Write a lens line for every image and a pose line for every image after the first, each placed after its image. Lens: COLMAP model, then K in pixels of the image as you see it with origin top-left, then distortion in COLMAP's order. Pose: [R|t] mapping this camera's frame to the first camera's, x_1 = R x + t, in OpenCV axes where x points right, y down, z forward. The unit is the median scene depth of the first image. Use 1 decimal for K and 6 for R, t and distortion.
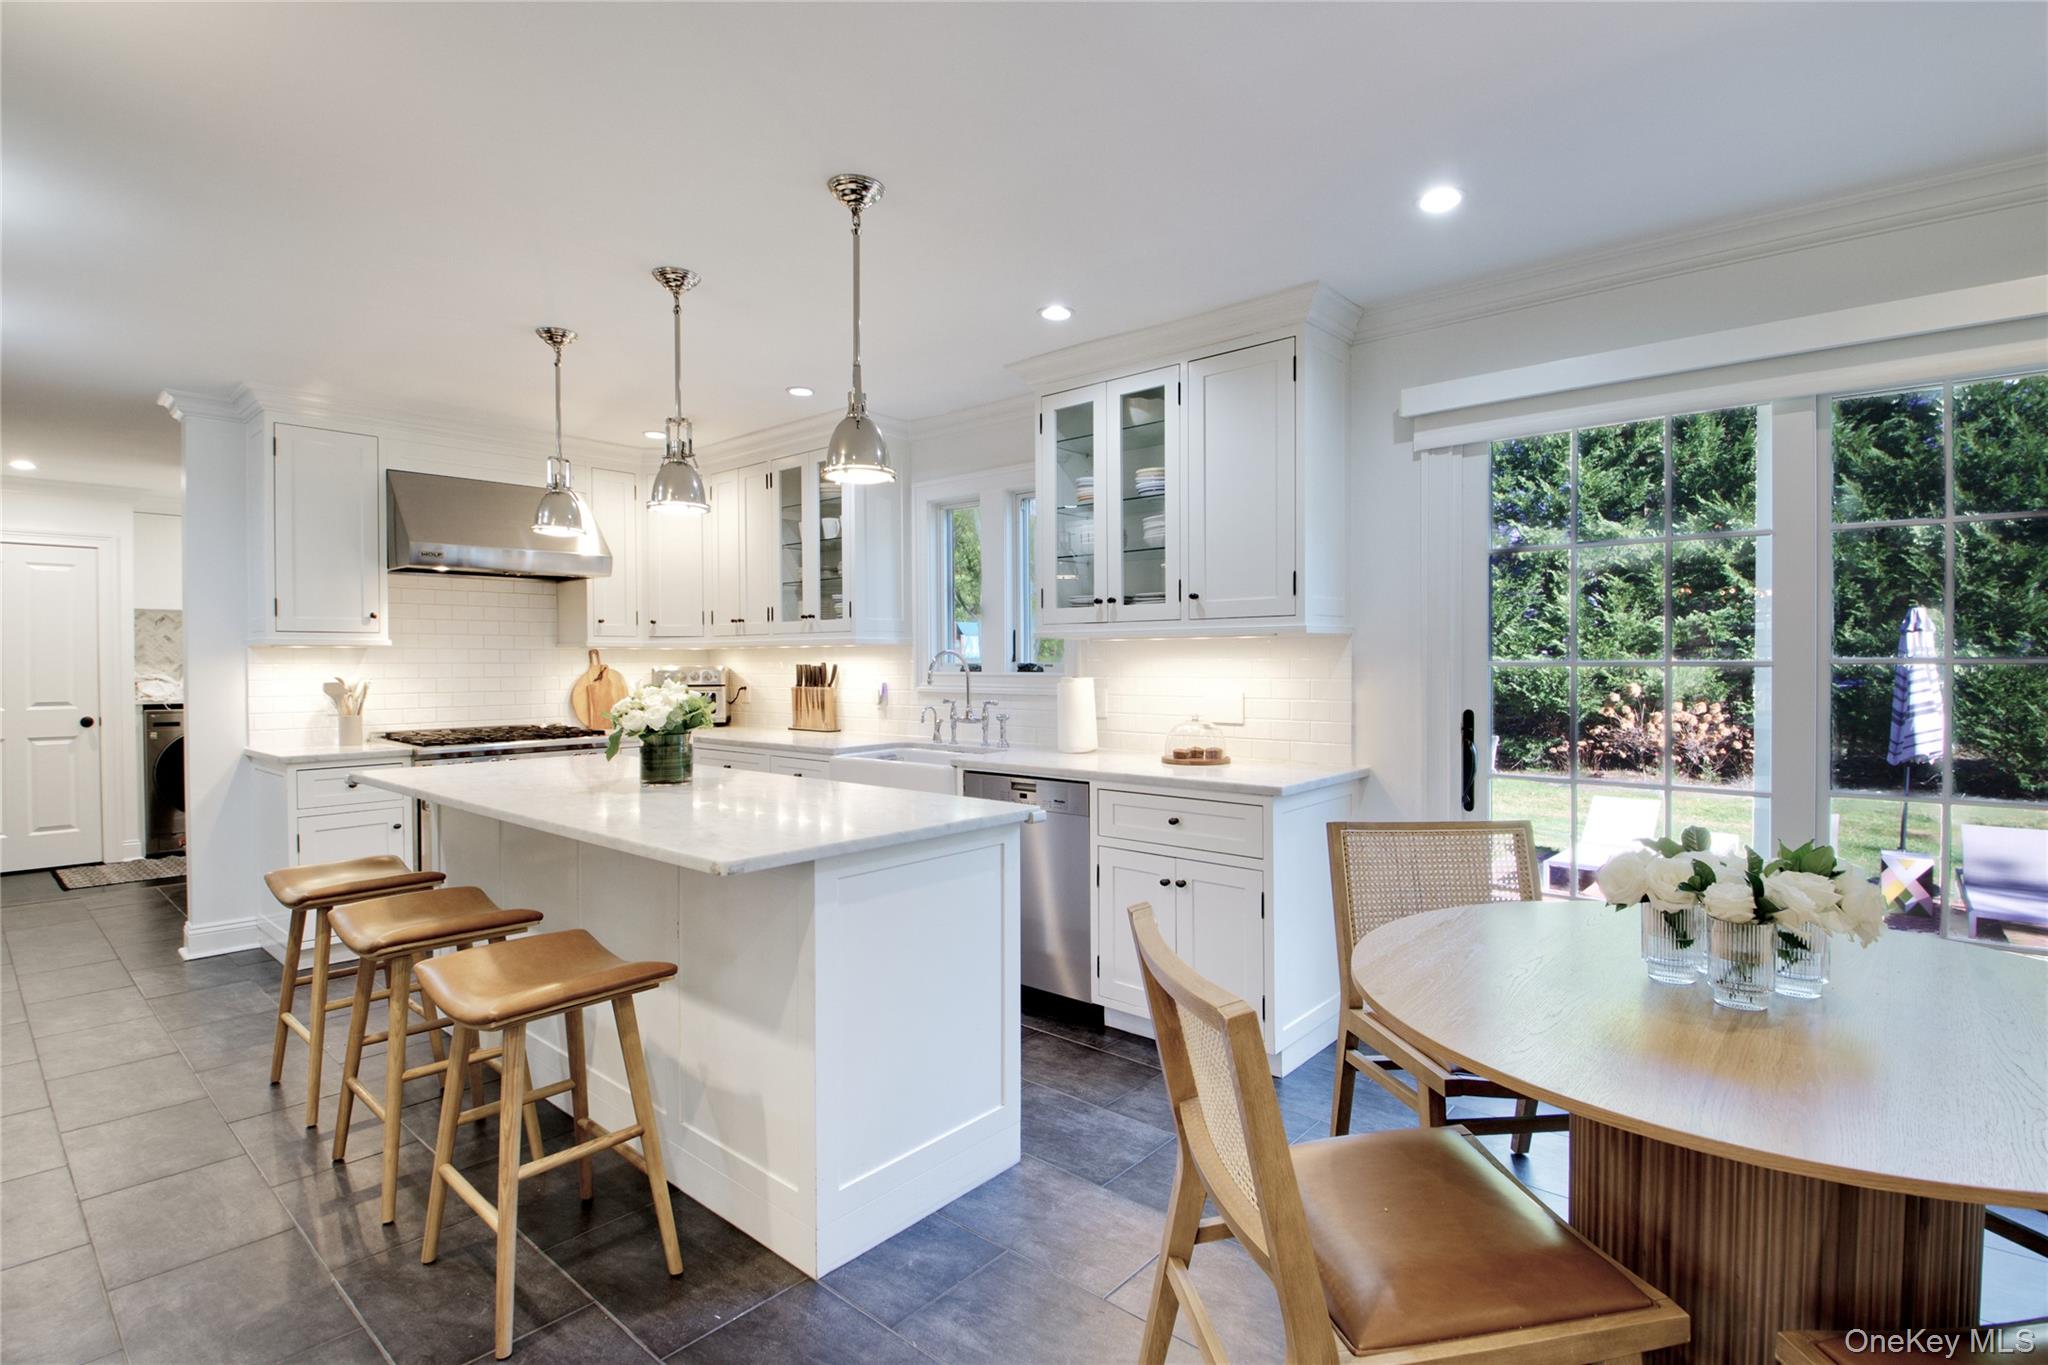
lens RADIAL K [[980.3, 0, 1026.4], [0, 980.3, 675.3], [0, 0, 1]] dist [0.019935, -0.030169]
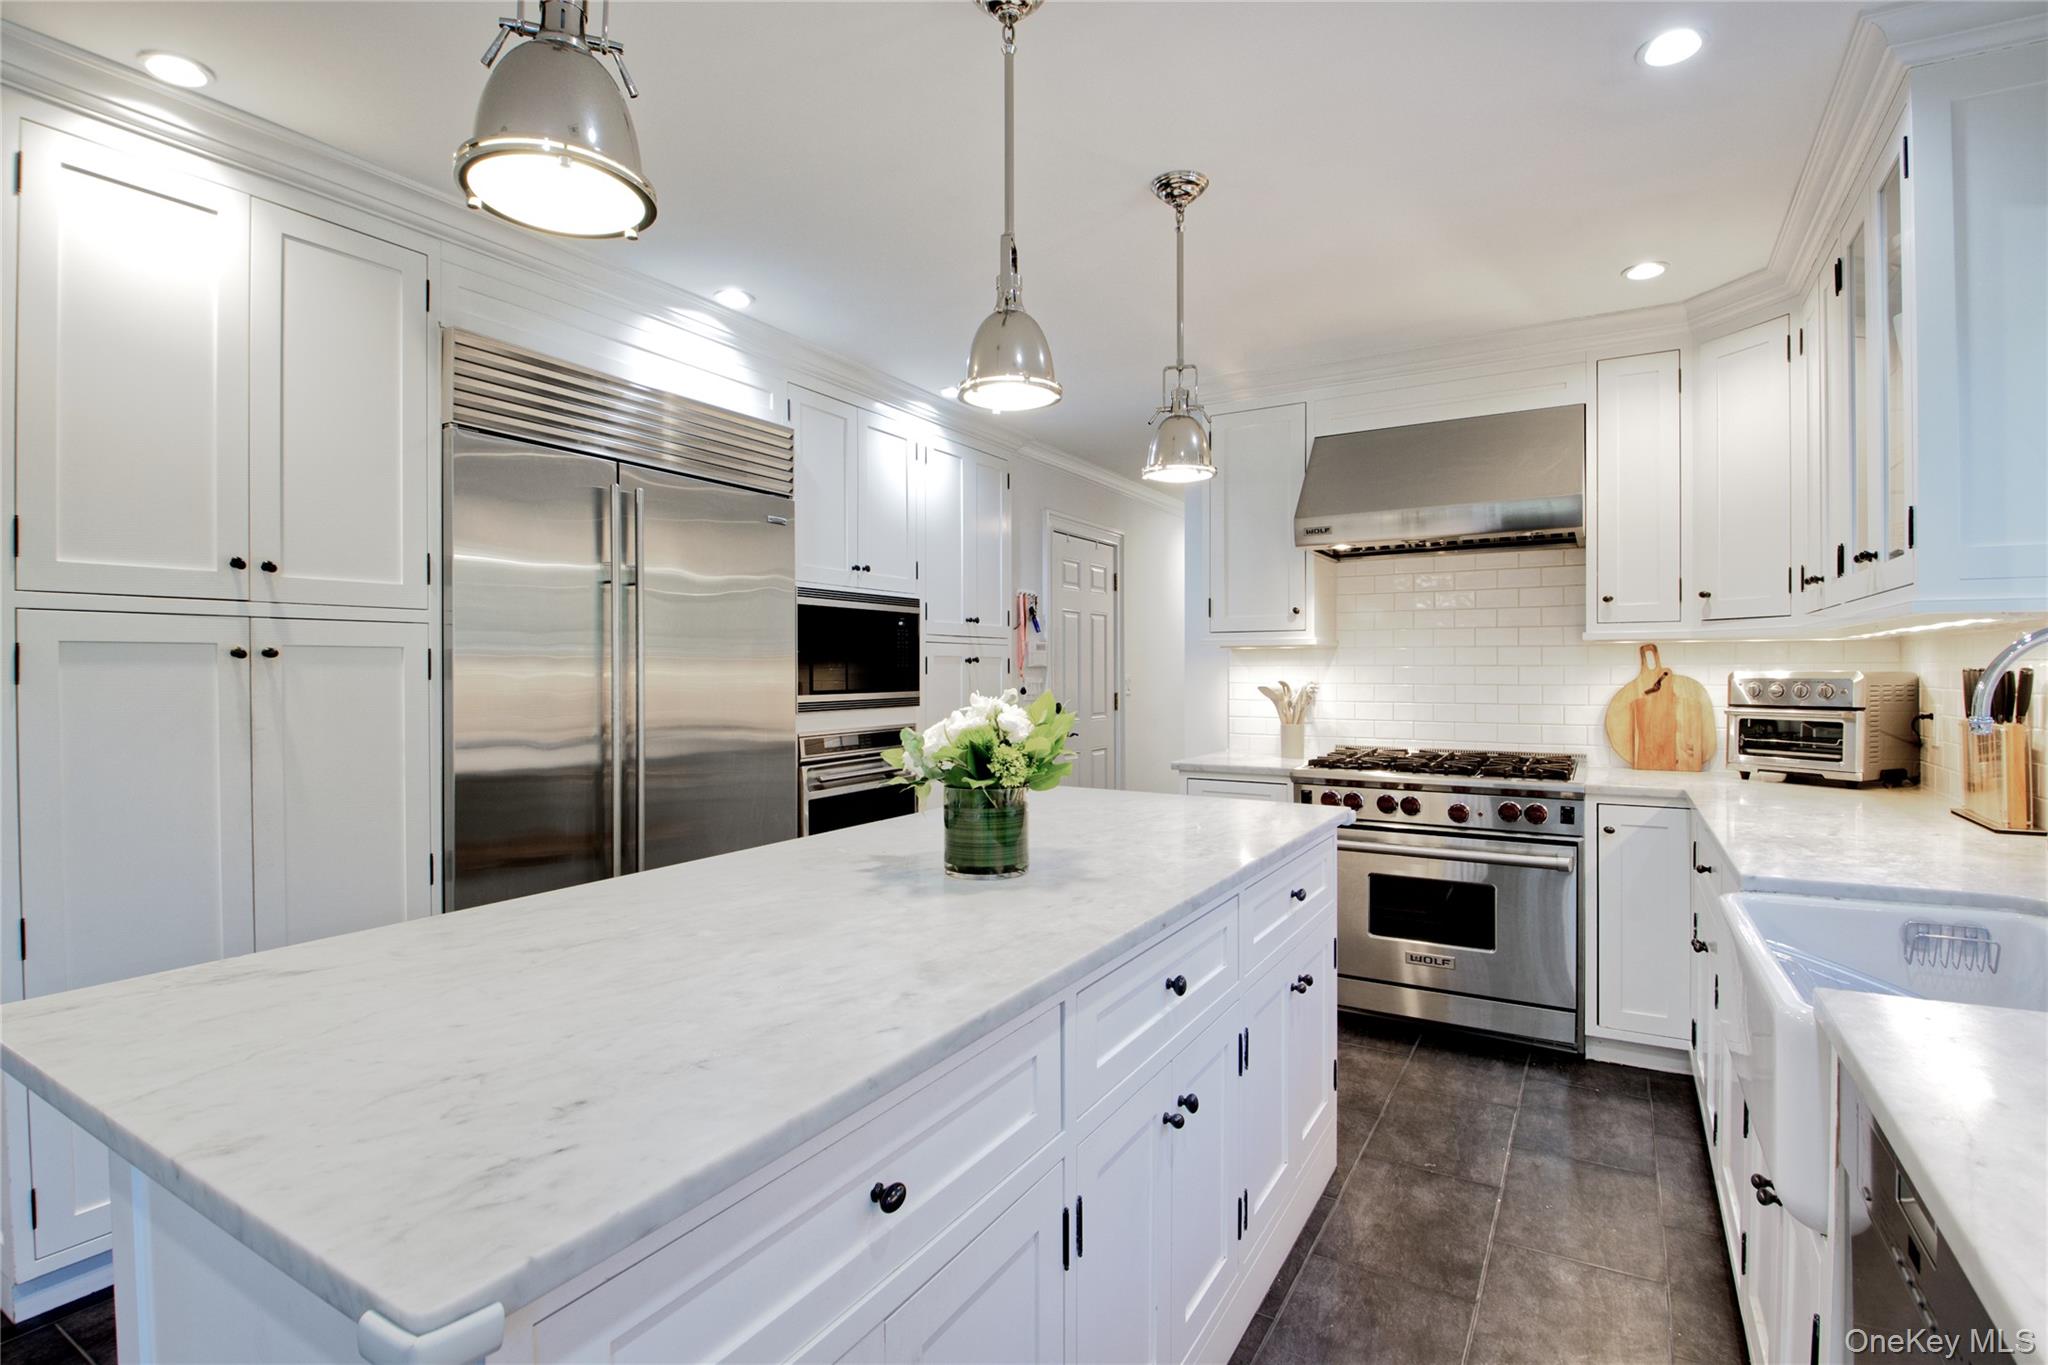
lens RADIAL K [[980.3, 0, 1026.4], [0, 980.3, 675.3], [0, 0, 1]] dist [0.019935, -0.030169]
pose [[0.177199, 0.010487, -0.984119, 0.144595], [-0.011600, 0.999896, 0.008567, -0.008204], [0.984107, 0.009898, 0.177302, 0.606443]]
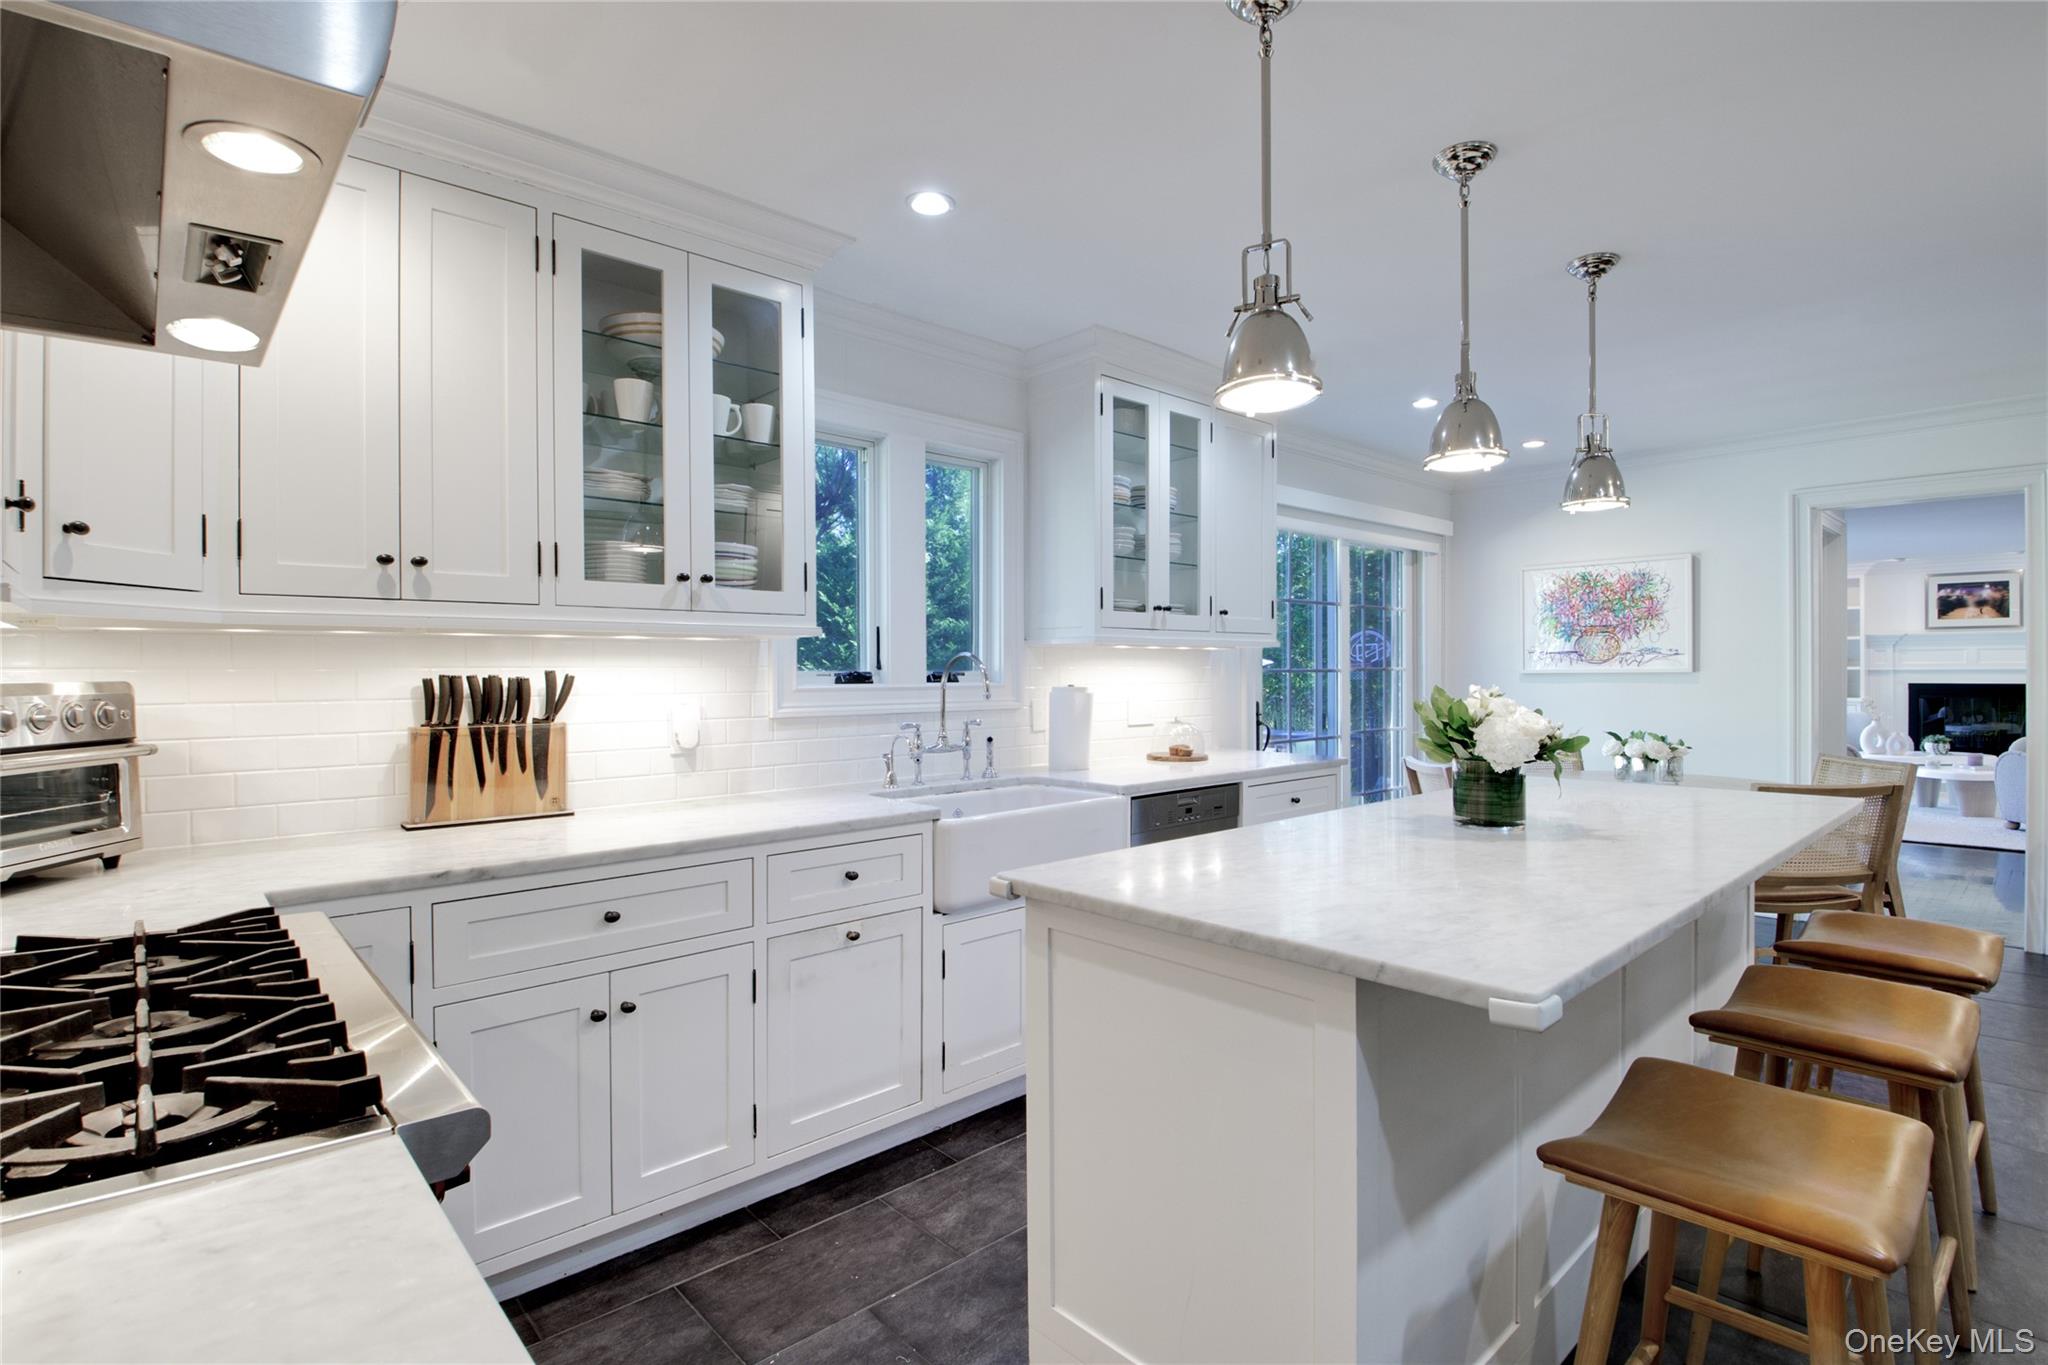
lens RADIAL K [[980.3, 0, 1026.4], [0, 980.3, 675.3], [0, 0, 1]] dist [0.019935, -0.030169]
pose [[0.103157, -0.000761, 0.994665, -0.761841], [0.018599, 0.999826, -0.001164, -0.006895], [-0.994491, 0.018620, 0.103153, 0.839360]]
